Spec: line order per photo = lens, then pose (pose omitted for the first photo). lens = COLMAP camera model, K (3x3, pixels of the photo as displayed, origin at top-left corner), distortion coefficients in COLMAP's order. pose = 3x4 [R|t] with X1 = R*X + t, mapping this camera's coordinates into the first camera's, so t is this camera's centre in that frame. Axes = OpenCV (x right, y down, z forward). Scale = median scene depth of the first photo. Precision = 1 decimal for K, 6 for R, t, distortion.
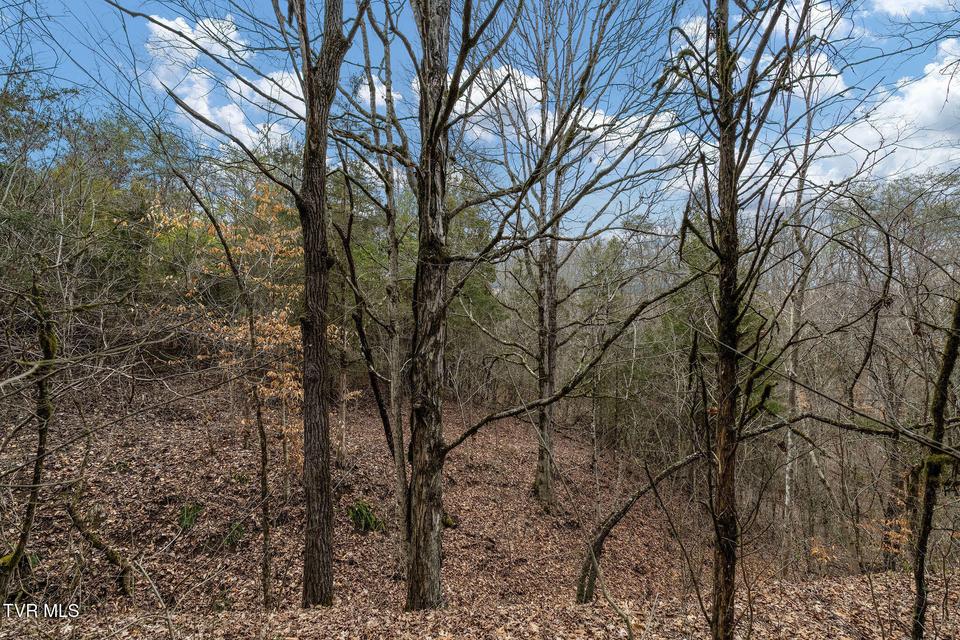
lens RADIAL K [[423.2, 0, 478.6], [0, 423.2, 320.3], [0, 0, 1]] dist [0.000349, -0.000856]
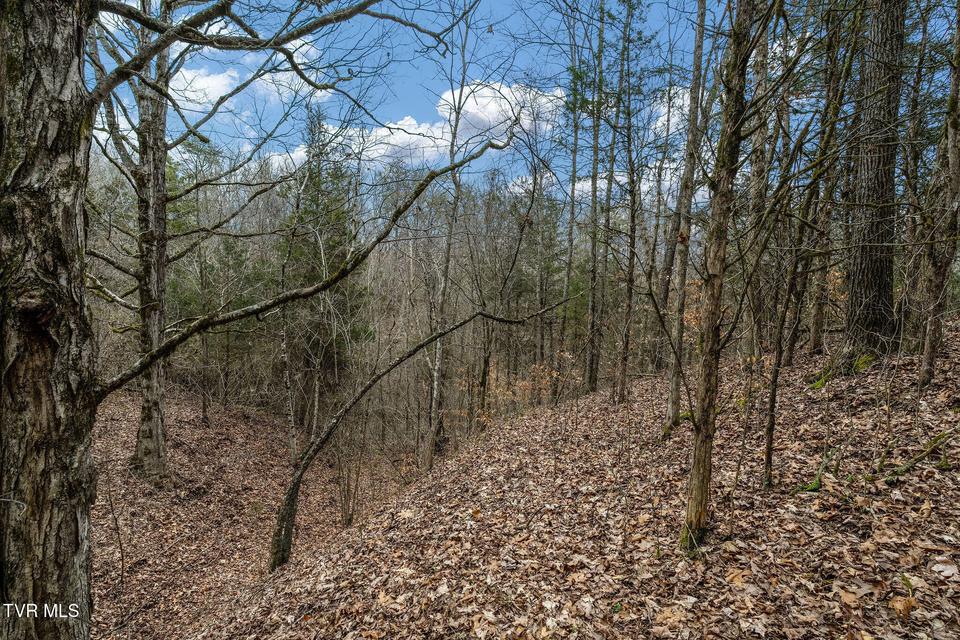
lens RADIAL K [[423.2, 0, 480.0], [0, 423.2, 319.9], [0, 0, 1]] dist [0.000349, -0.000856]
pose [[0.560893, -0.040329, 0.826905, -0.146680], [-0.053717, 0.994935, 0.084960, 0.092893], [-0.826144, -0.092072, 0.555886, 0.212005]]
